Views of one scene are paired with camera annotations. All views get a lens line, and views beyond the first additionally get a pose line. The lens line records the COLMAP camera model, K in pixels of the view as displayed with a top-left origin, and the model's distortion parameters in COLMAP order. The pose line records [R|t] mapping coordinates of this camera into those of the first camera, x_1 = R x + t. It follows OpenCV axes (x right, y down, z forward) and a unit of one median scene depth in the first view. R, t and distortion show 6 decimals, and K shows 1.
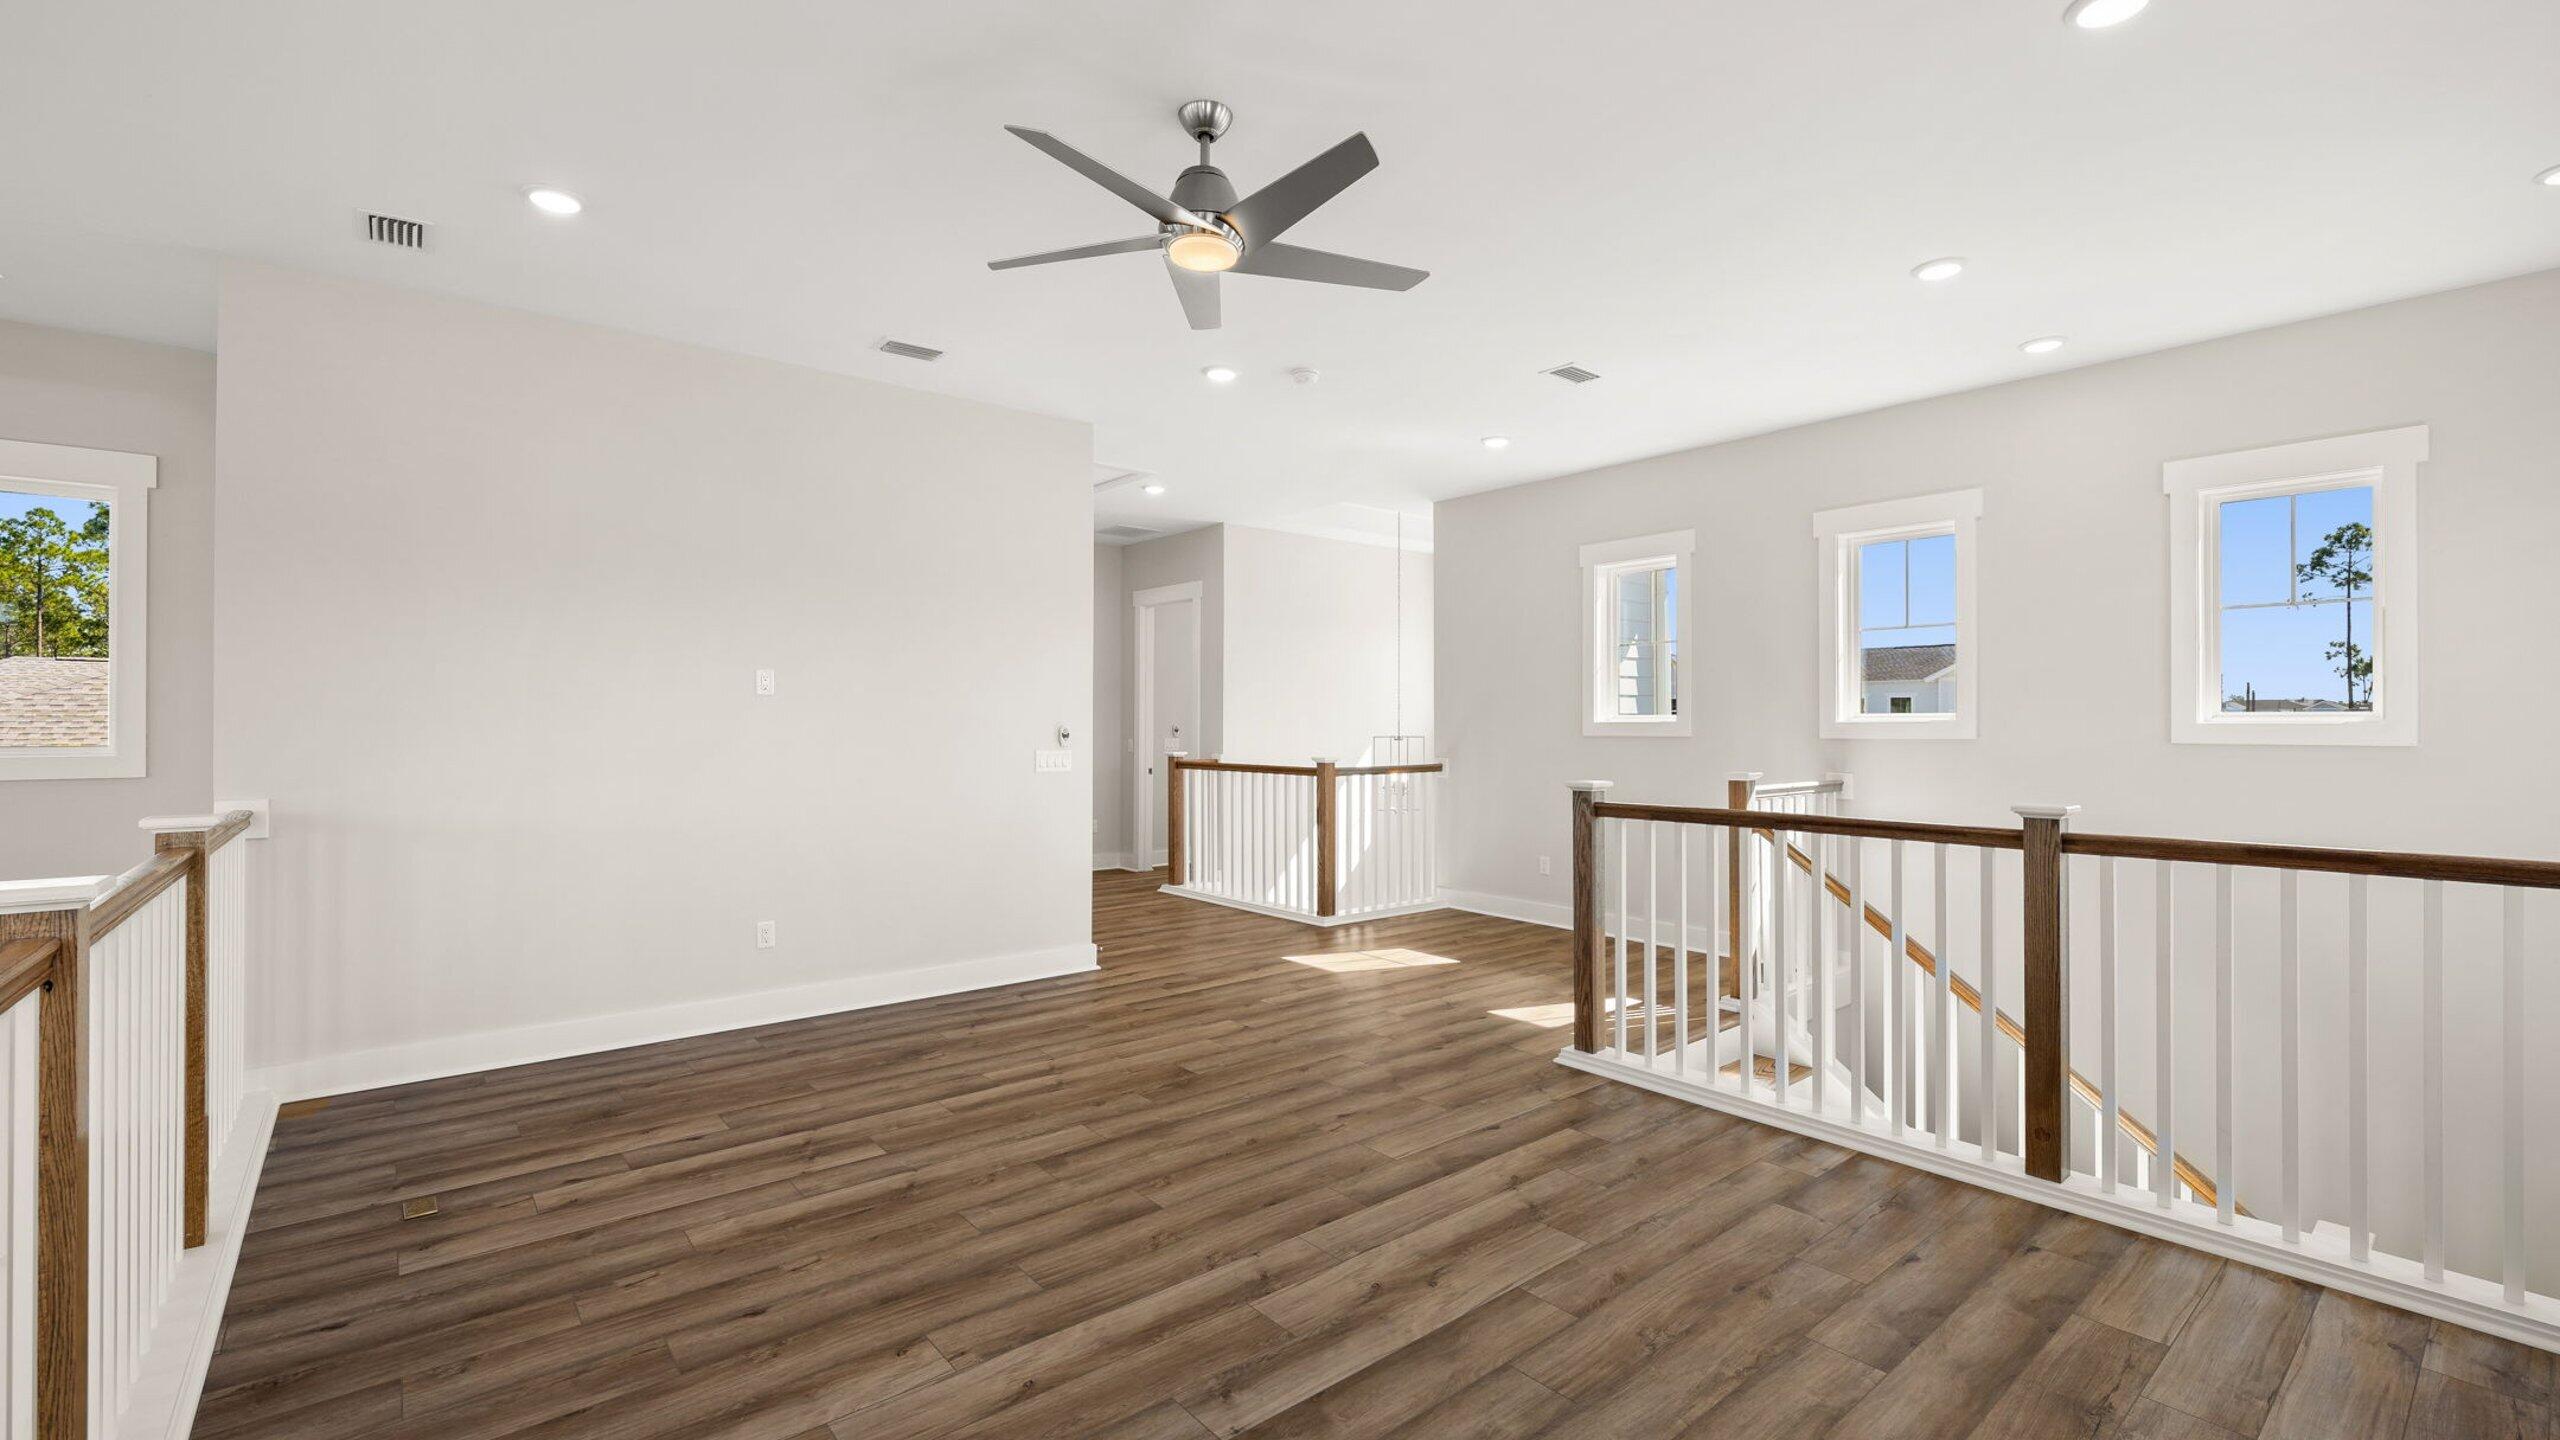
lens RADIAL K [[1086.0, 0, 1284.1], [0, 1086.0, 713.8], [0, 0, 1]] dist [-0.004272, 0.000340]
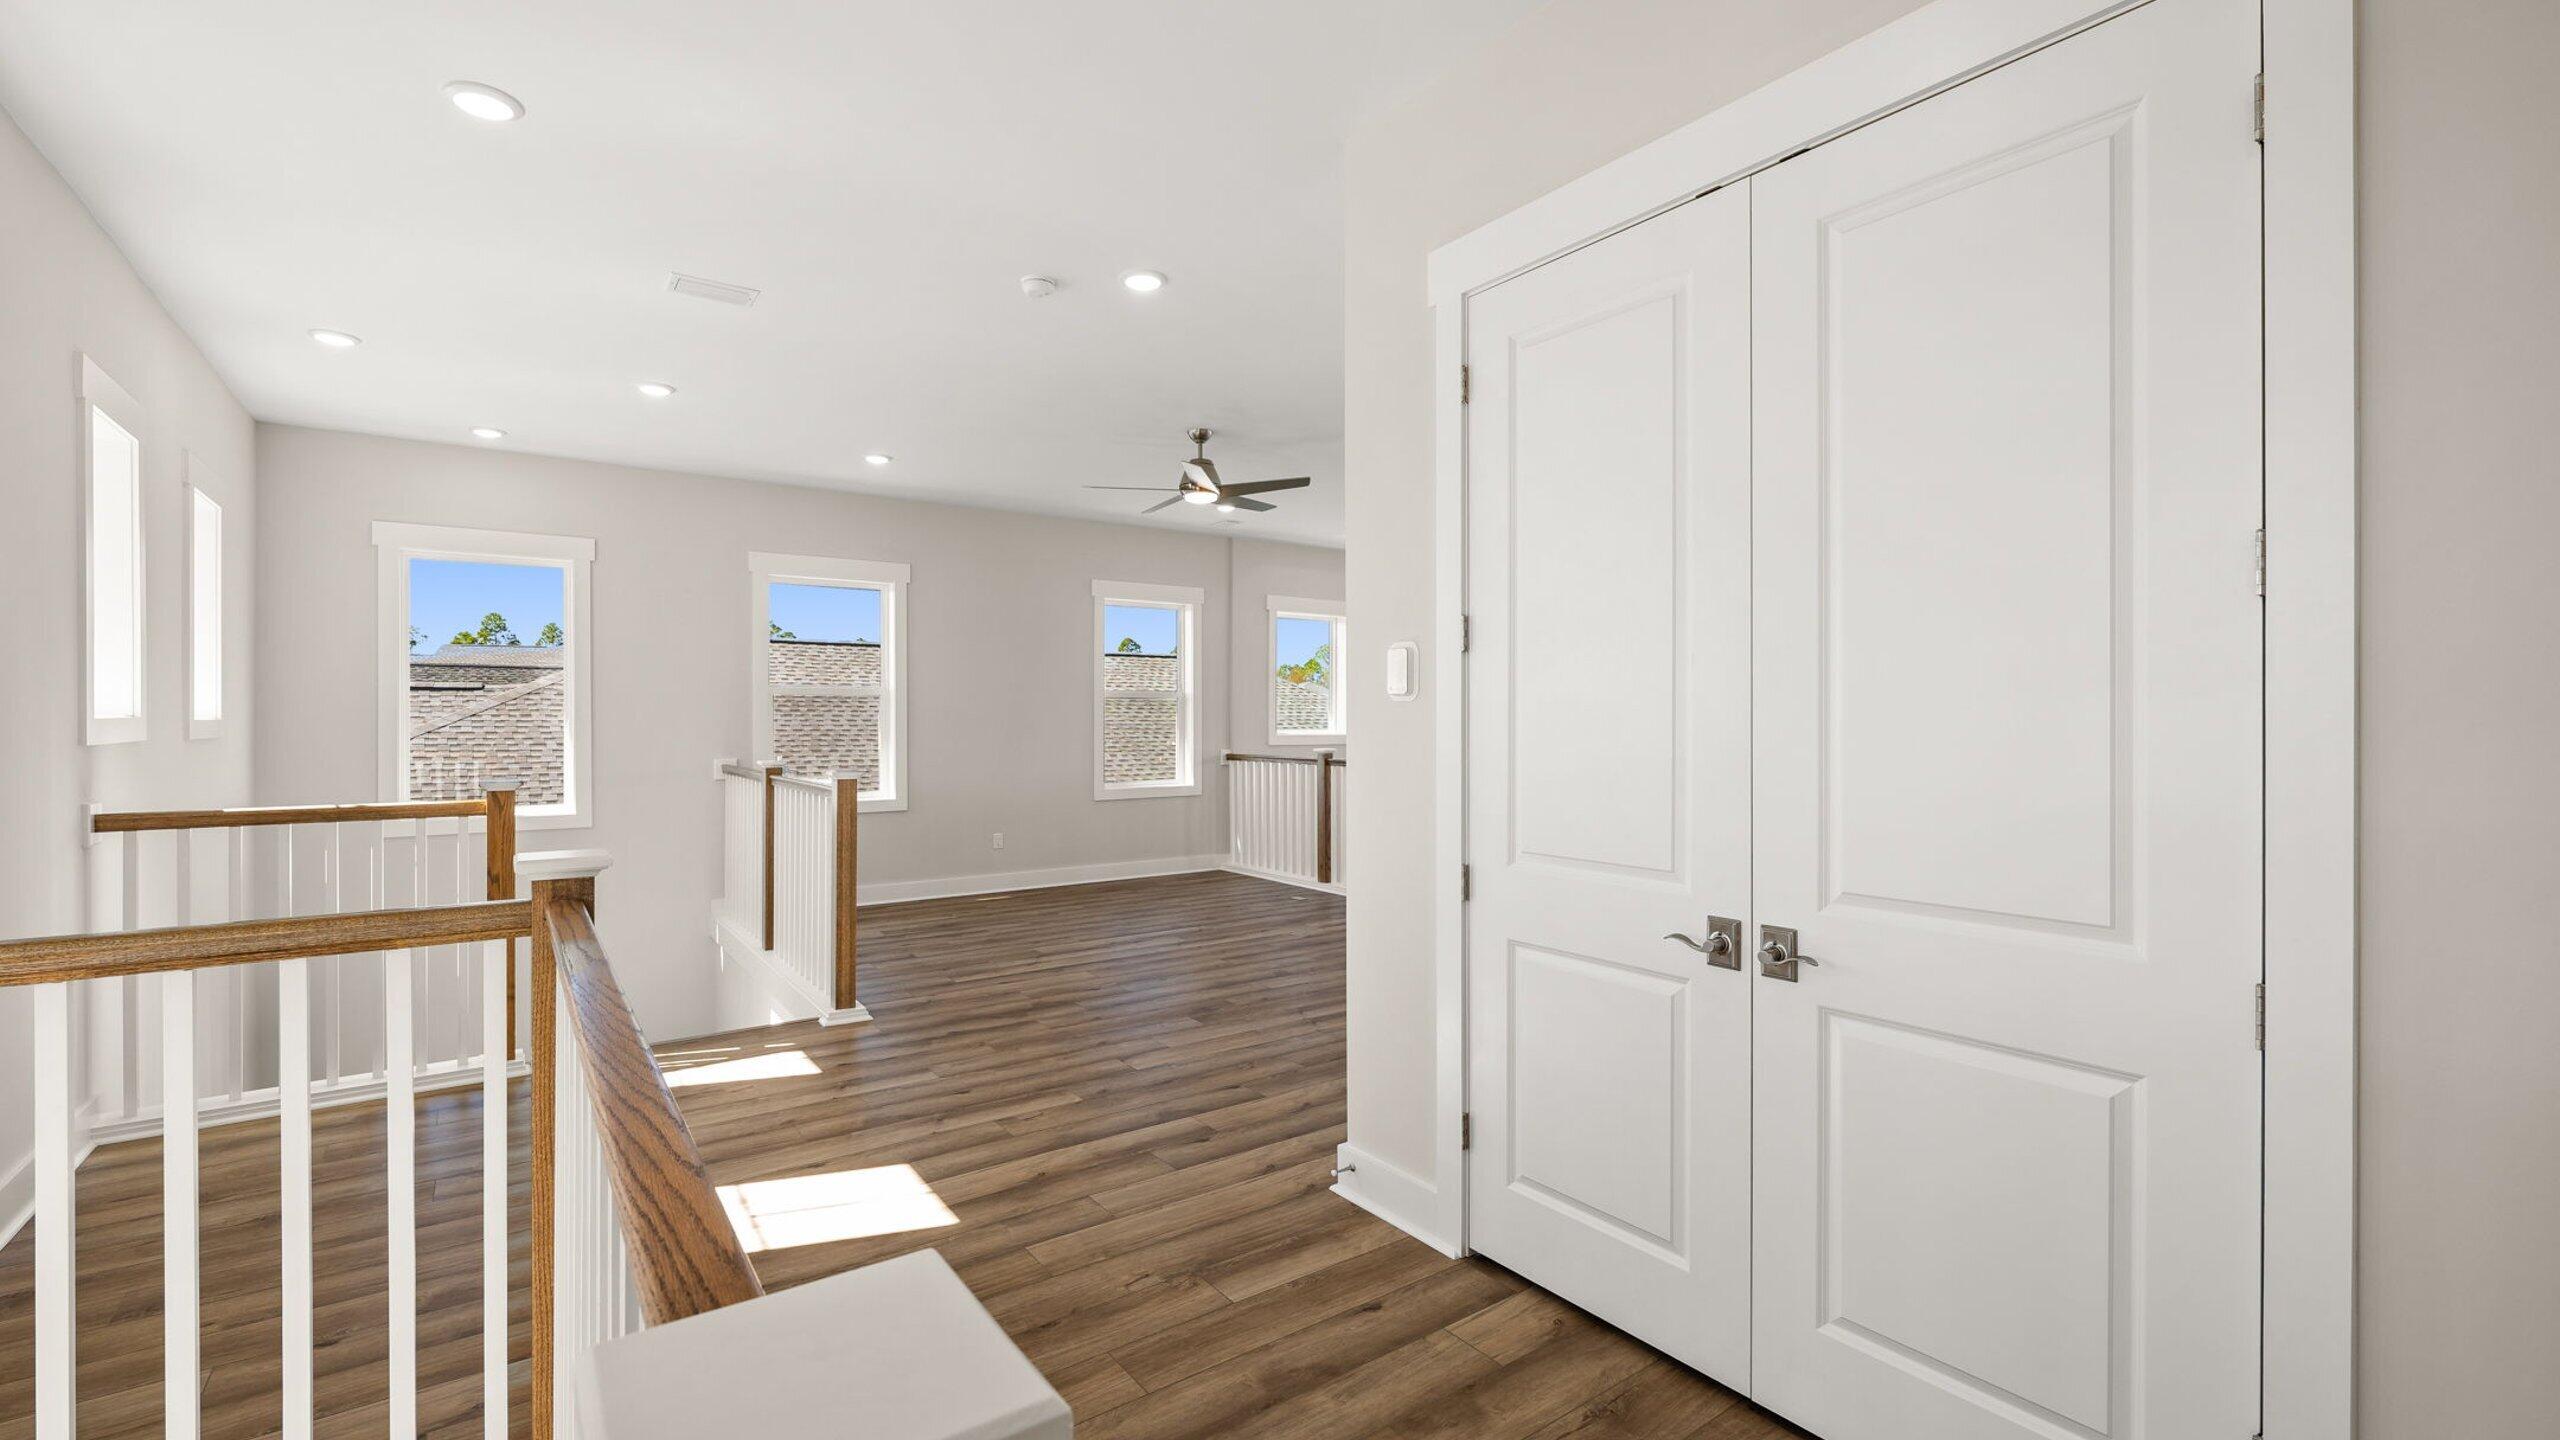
lens RADIAL K [[1086.0, 0, 1245.1], [0, 1086.0, 724.7], [0, 0, 1]] dist [-0.004272, 0.000340]
pose [[-0.995601, -0.003815, 0.093613, -0.242286], [-0.003842, 0.999993, -0.000110, 0.014795], [-0.093612, -0.000469, -0.995609, 2.098048]]
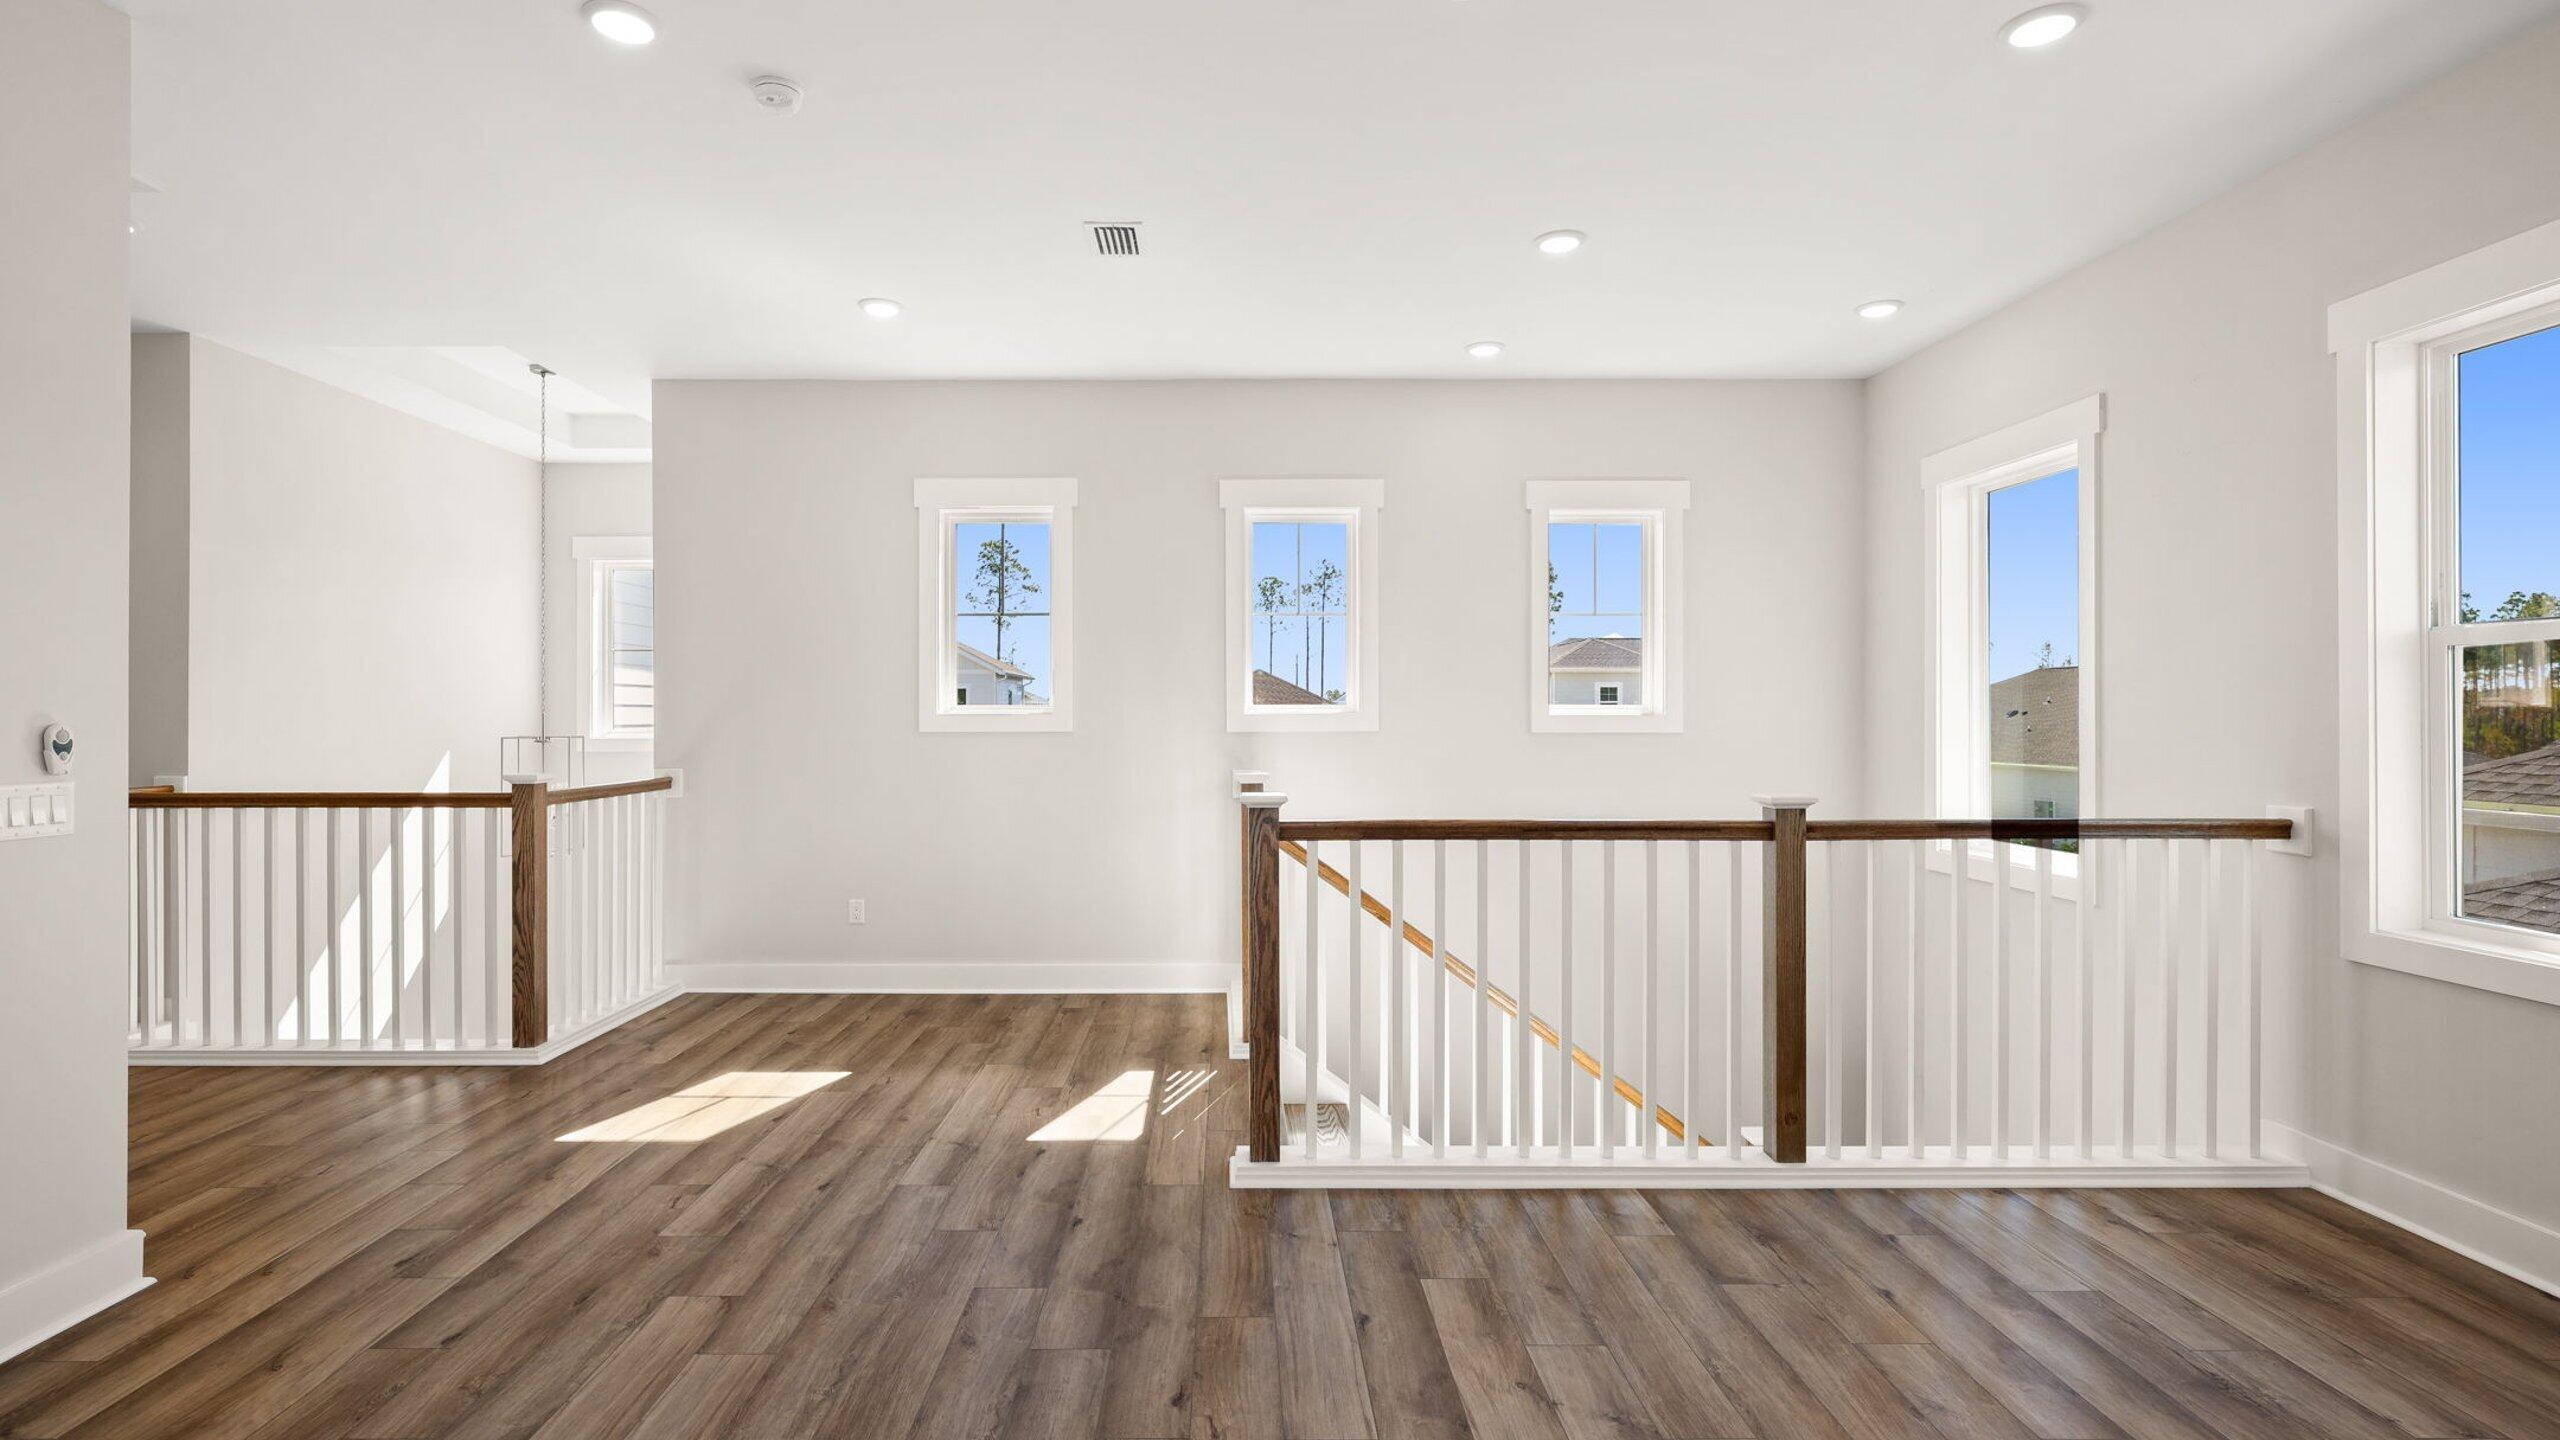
lens RADIAL K [[1175.3, 0, 1237.5], [0, 1175.3, 718.6], [0, 0, 1]] dist [0.000216, 0.001148]
pose [[0.638767, -0.002261, 0.769397, -0.349084], [-0.005148, 0.999961, 0.007213, 0.004984], [-0.769383, -0.008569, 0.638731, 0.505441]]
